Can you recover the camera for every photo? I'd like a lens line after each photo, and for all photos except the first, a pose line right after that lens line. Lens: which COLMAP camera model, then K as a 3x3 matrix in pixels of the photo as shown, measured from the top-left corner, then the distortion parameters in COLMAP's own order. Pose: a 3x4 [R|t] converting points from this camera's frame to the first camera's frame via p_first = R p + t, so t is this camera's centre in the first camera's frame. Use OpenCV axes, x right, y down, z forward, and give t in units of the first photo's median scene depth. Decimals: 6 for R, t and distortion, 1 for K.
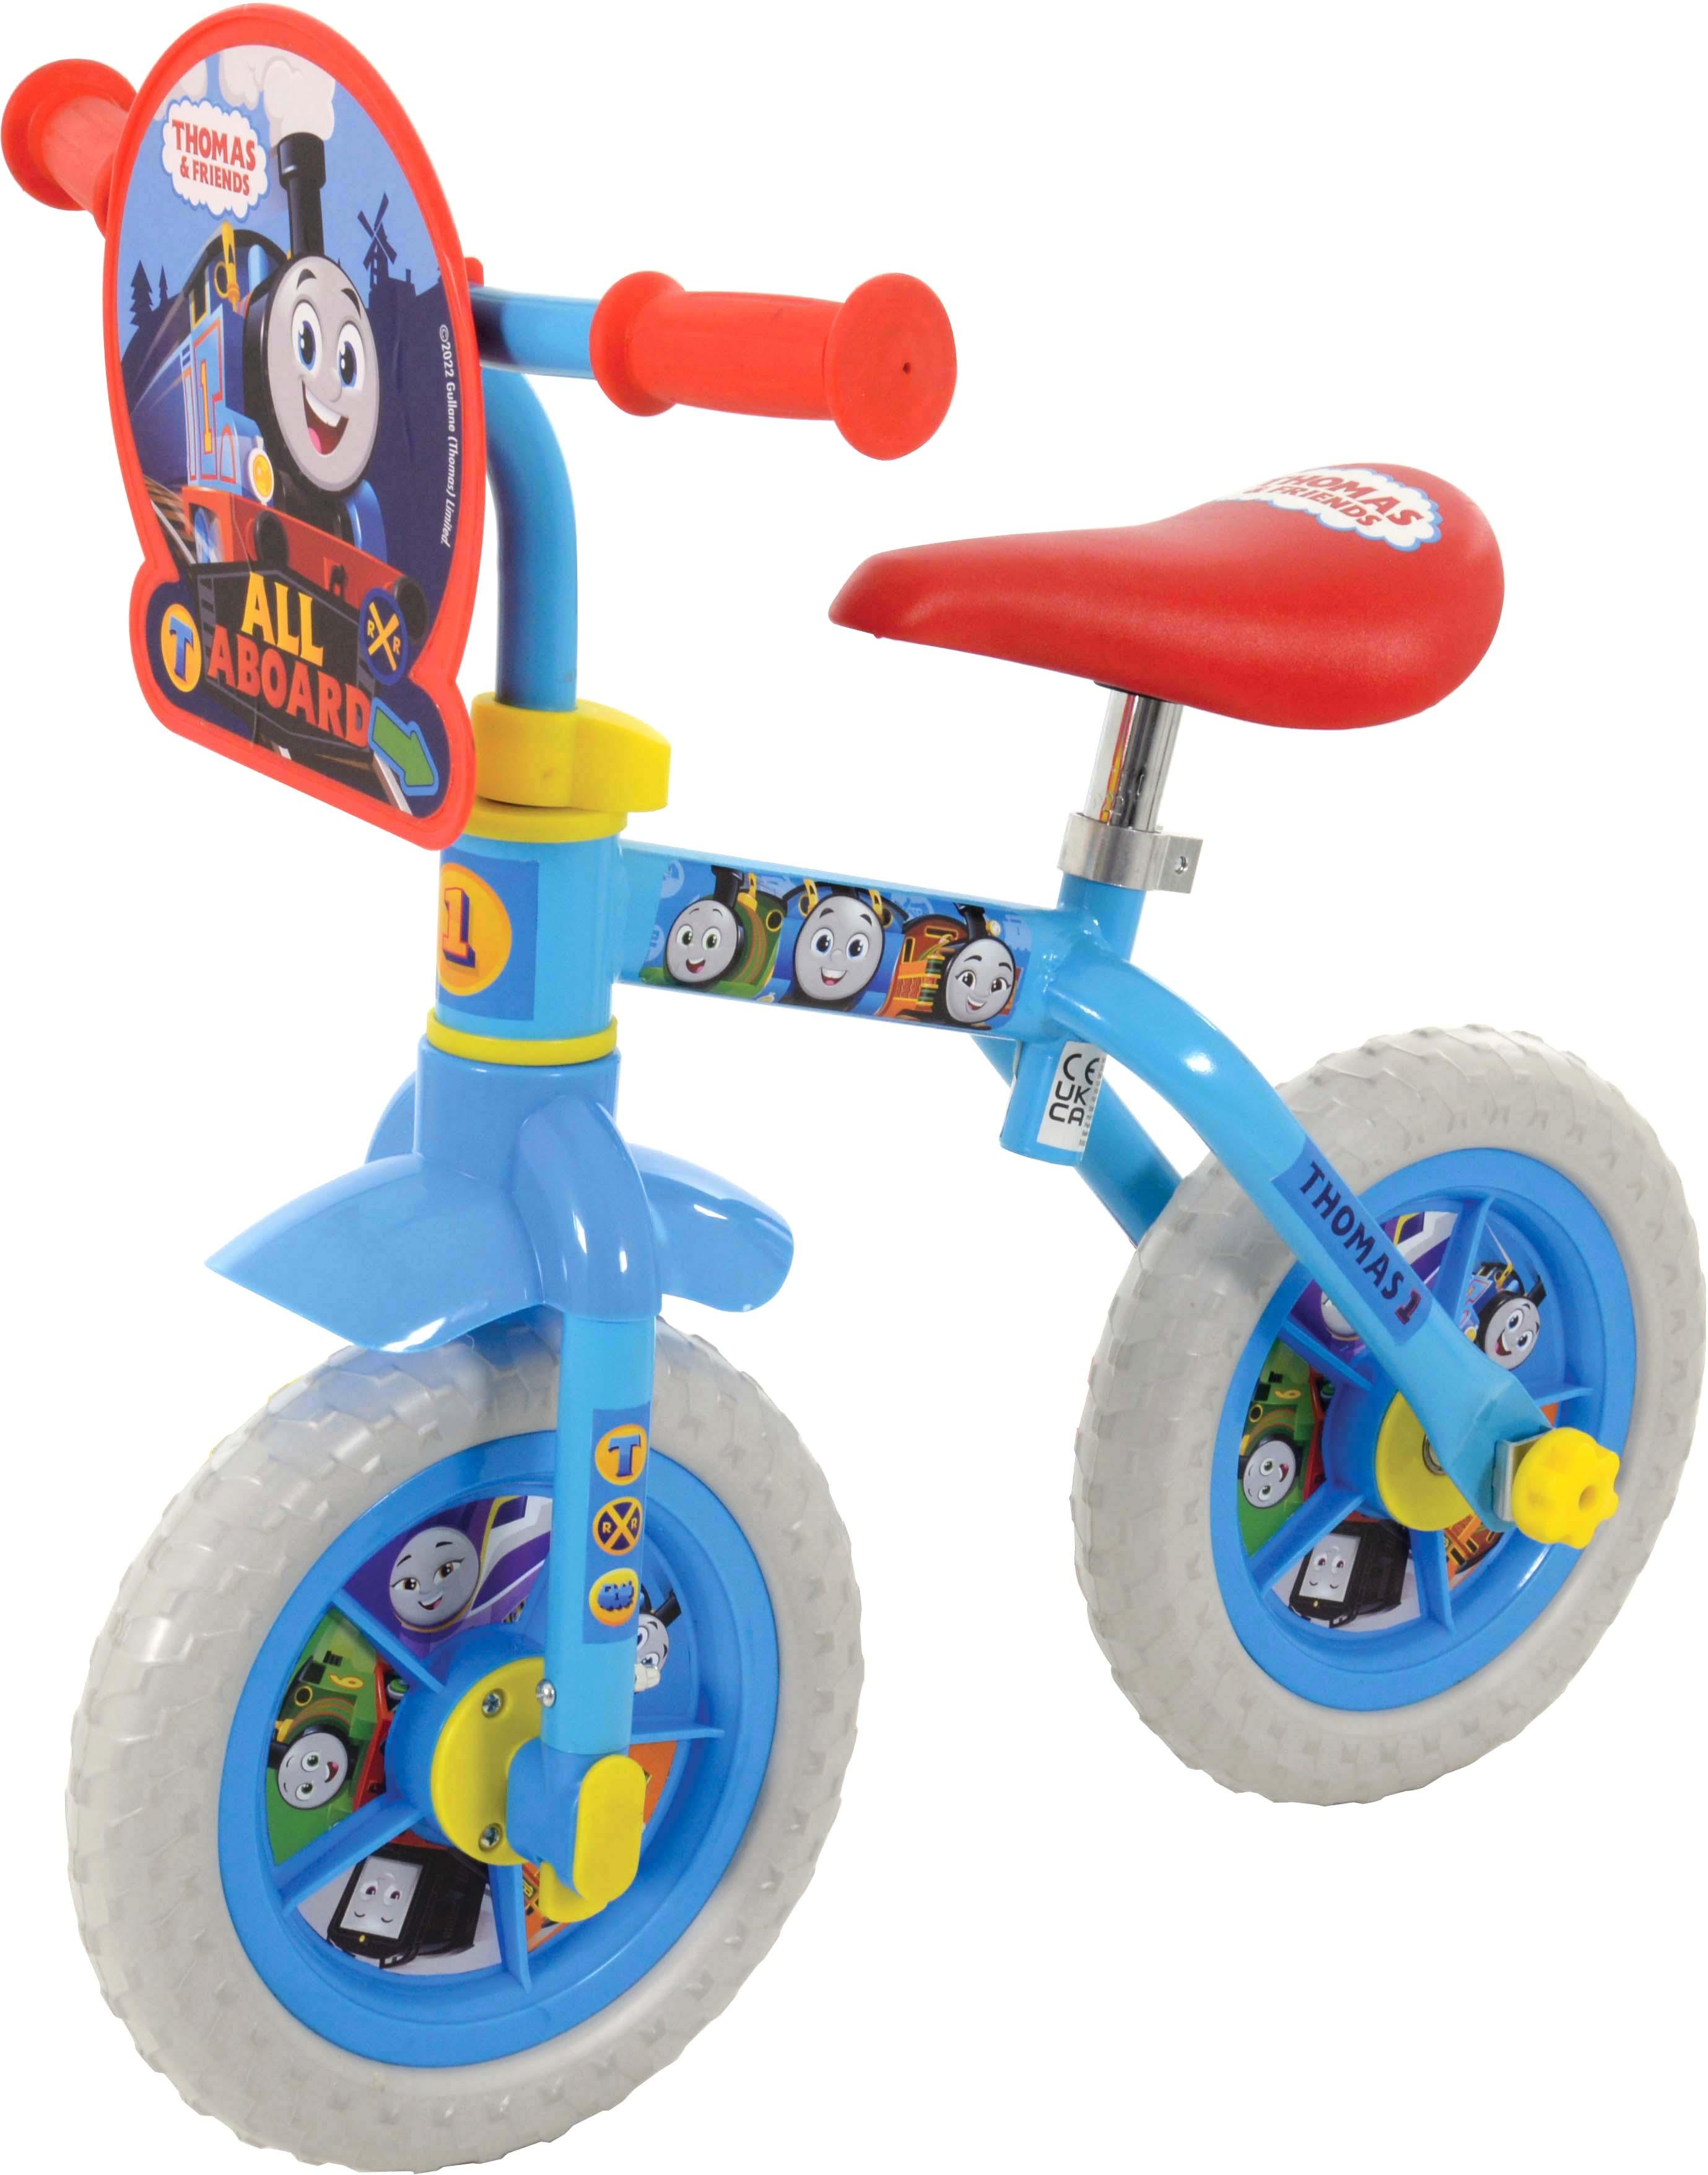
lens RADIAL K [[3560.3, 0, 854.0], [0, 3560.3, 1087.5], [0, 0, 1]] dist [0.103841, 0.075806]
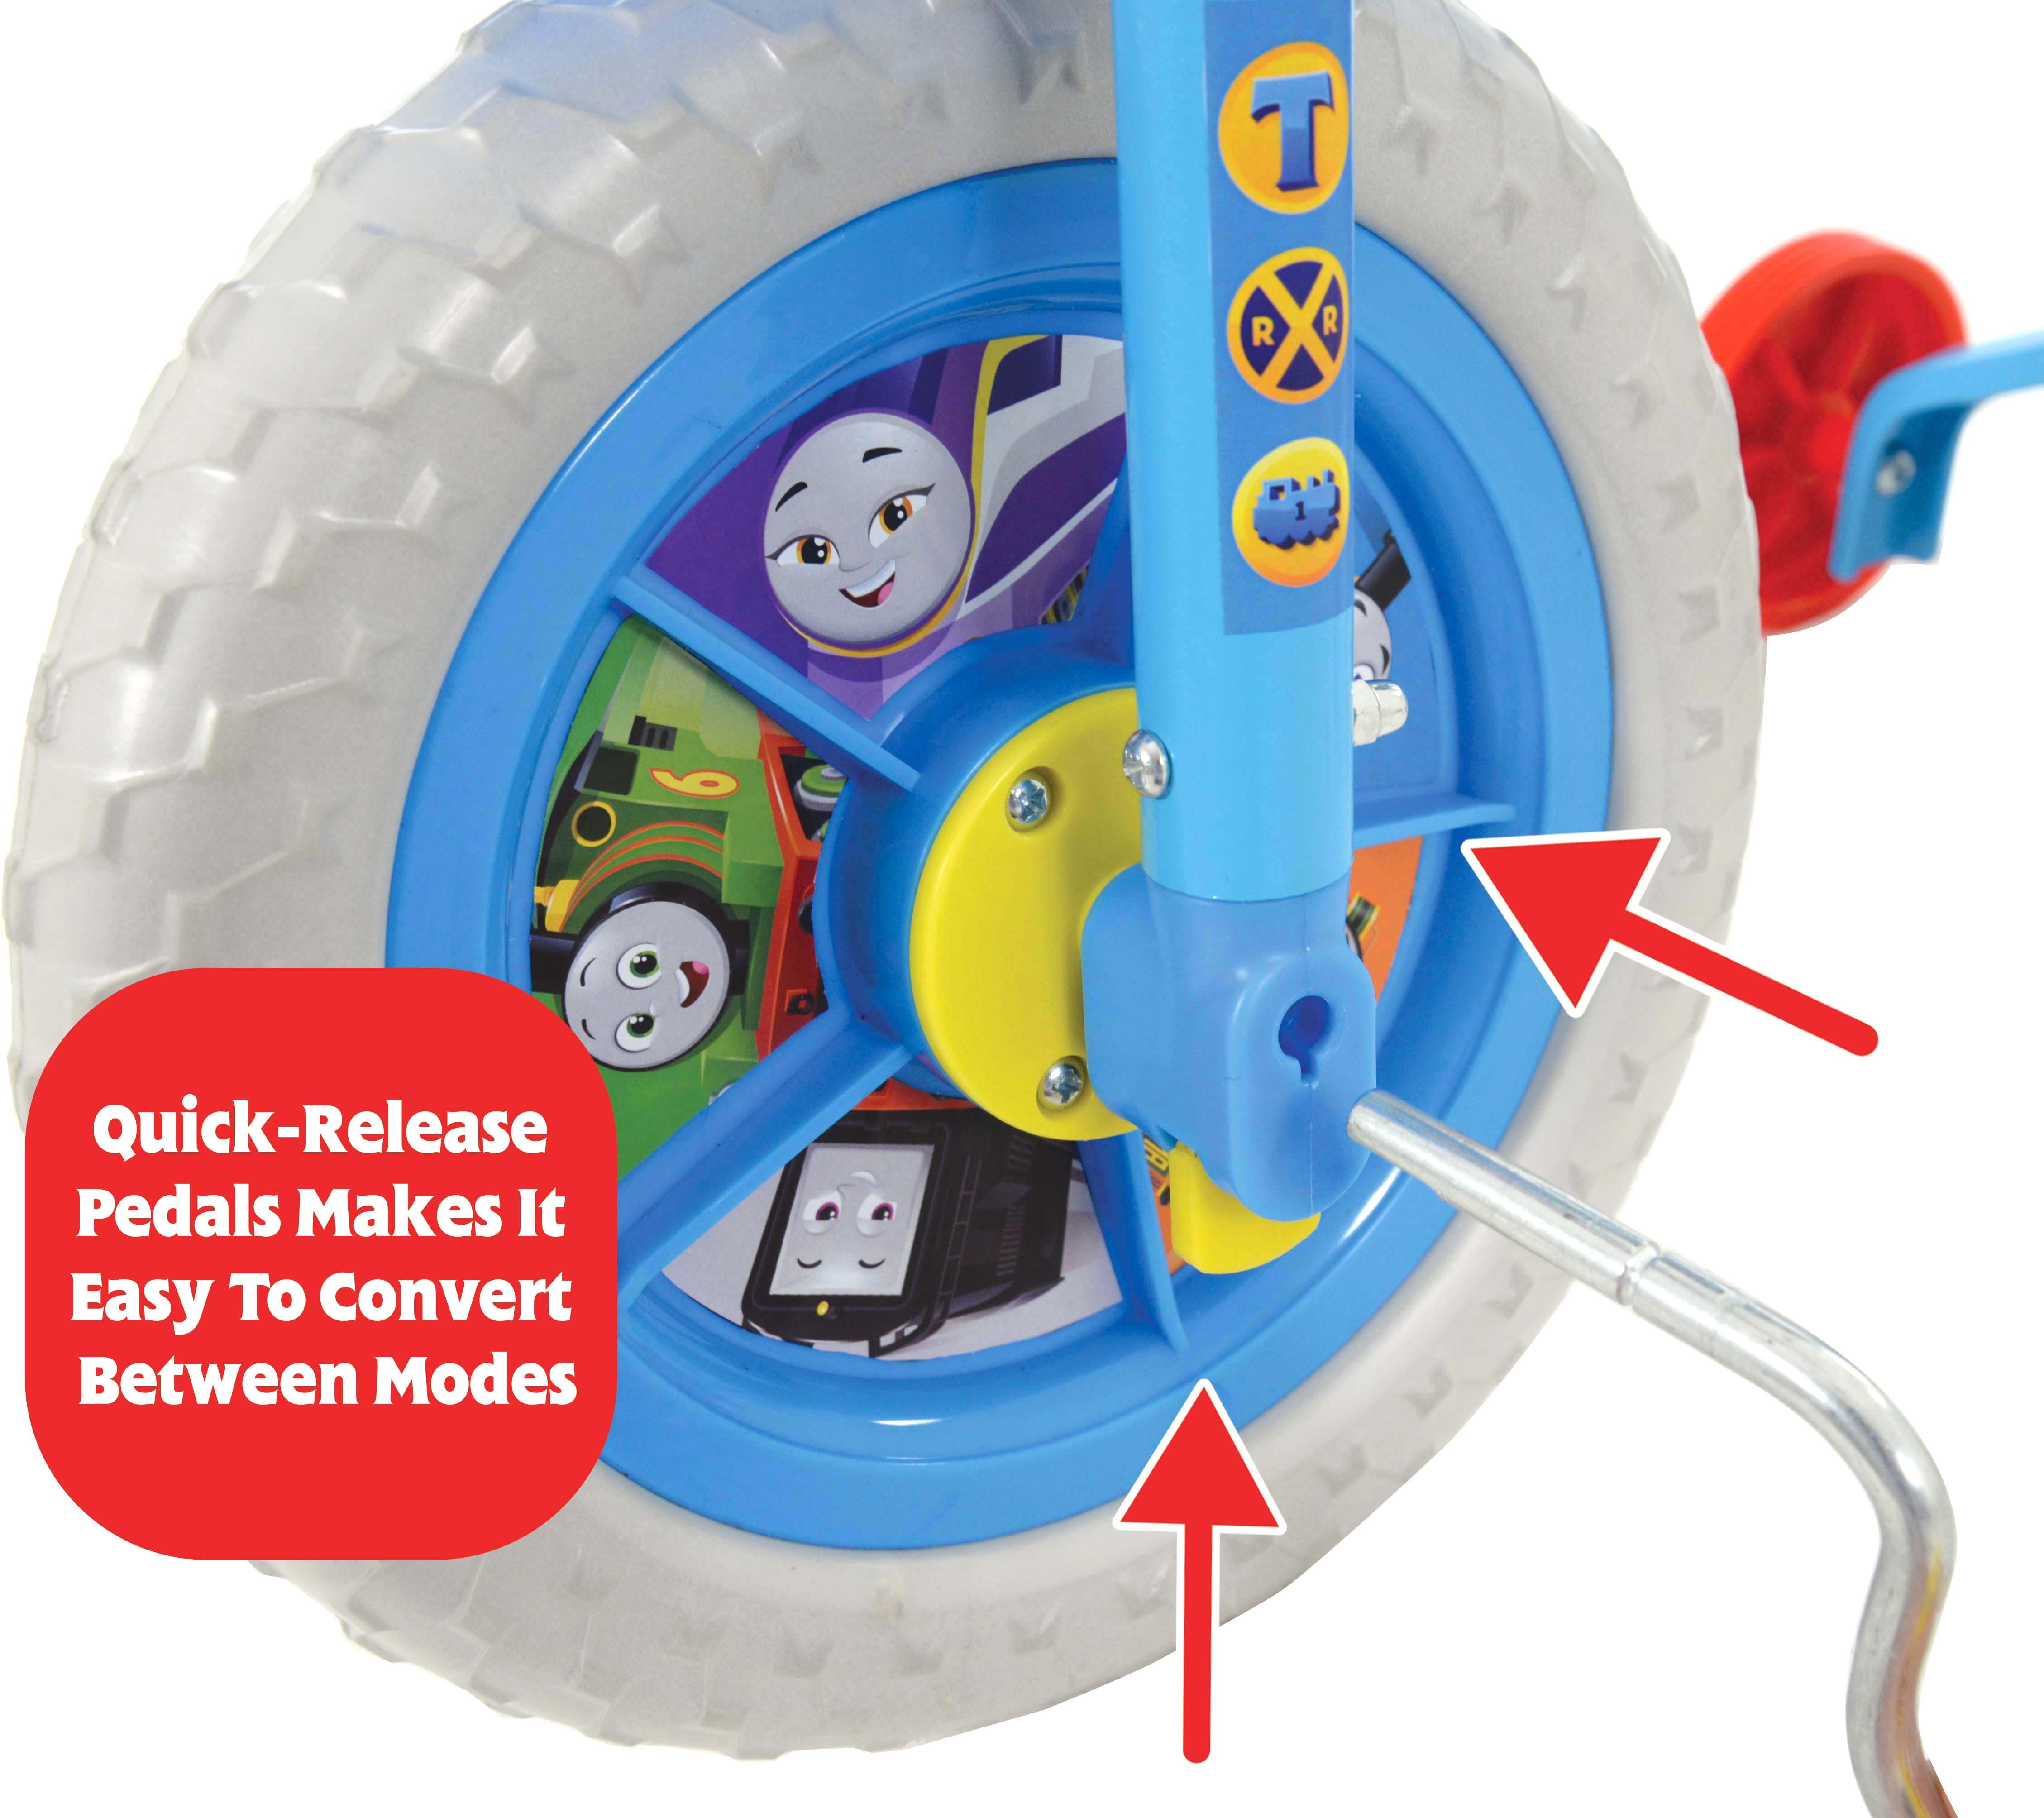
lens RADIAL K [[3022.6, 0, 1022.0], [0, 3022.6, 909.0], [0, 0, 1]] dist [0.006798, -0.004175]
pose [[0.987504, -0.089621, -0.129629, -0.061344], [0.115432, 0.971337, 0.207800, 0.119063], [0.107290, -0.220167, 0.969544, 0.702986]]
